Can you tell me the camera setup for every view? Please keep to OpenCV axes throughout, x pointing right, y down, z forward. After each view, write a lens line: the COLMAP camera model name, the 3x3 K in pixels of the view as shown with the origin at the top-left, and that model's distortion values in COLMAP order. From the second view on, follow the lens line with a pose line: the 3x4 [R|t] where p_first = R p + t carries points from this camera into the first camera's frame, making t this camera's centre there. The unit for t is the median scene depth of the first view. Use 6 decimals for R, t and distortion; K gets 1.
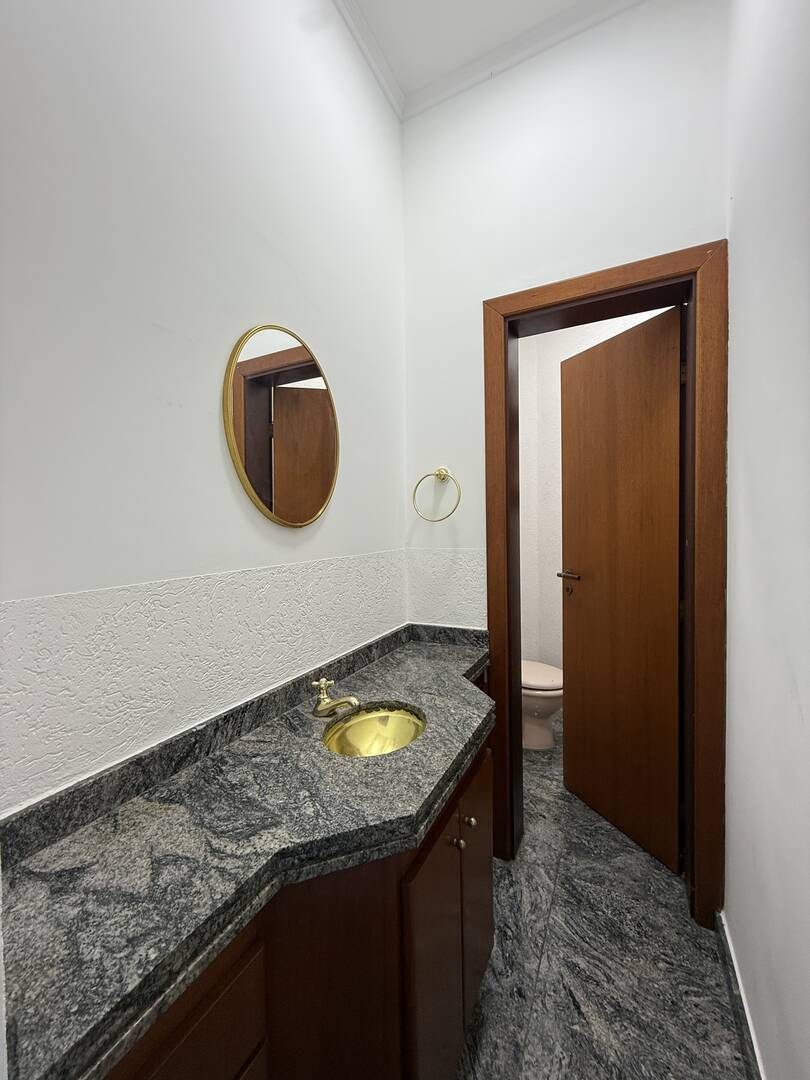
lens RADIAL K [[431.6, 0, 403.5], [0, 431.6, 539.9], [0, 0, 1]] dist [-0.000318, 0.000288]
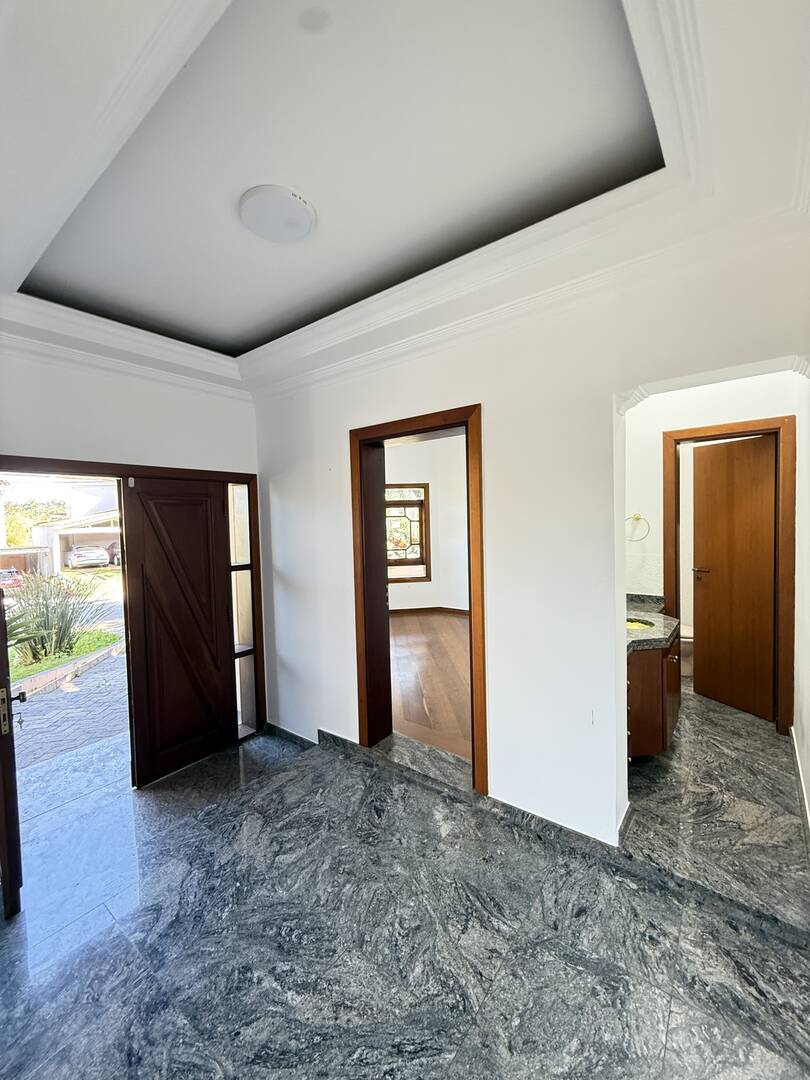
lens RADIAL K [[431.6, 0, 407.0], [0, 431.6, 538.5], [0, 0, 1]] dist [-0.000318, 0.000288]
pose [[0.979736, 0.000724, -0.200291, -0.619261], [0.001861, 0.999917, 0.012720, -0.089281], [0.200284, -0.012835, 0.979654, -1.291167]]
